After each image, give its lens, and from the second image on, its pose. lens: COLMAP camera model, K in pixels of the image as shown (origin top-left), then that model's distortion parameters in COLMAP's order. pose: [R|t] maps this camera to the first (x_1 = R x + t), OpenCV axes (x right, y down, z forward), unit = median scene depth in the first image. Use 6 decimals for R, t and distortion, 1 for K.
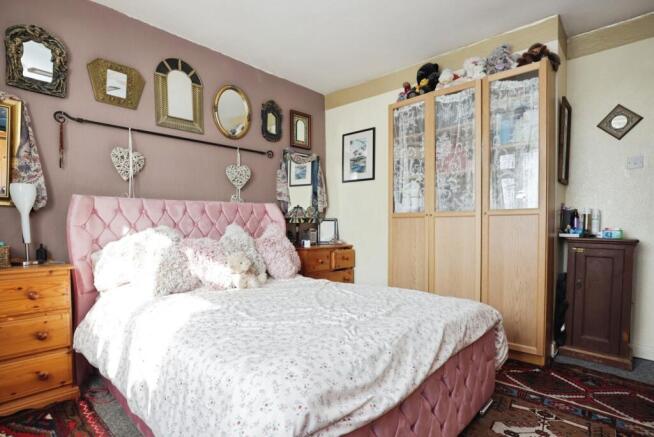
lens RADIAL K [[340.2, 0, 327.2], [0, 340.2, 227.2], [0, 0, 1]] dist [-0.032157, -0.000157]
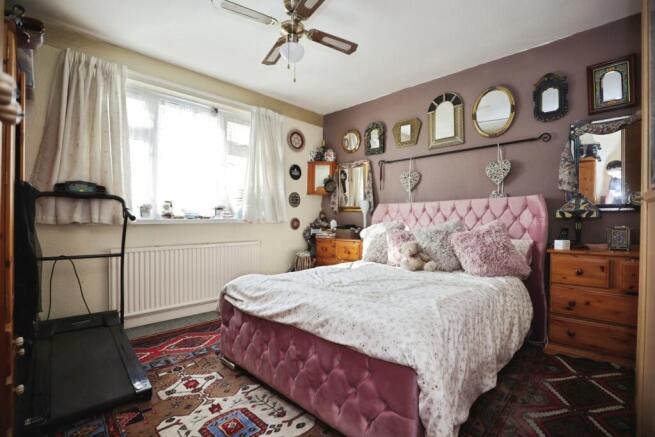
lens RADIAL K [[305.8, 0, 327.5], [0, 305.8, 218.5], [0, 0, 1]] dist [-0.029462, -0.000170]
pose [[-0.034637, -0.003686, -0.999393, 0.745790], [-0.005440, 0.999979, -0.003500, -0.005190], [0.999385, 0.005316, -0.034656, 0.580367]]
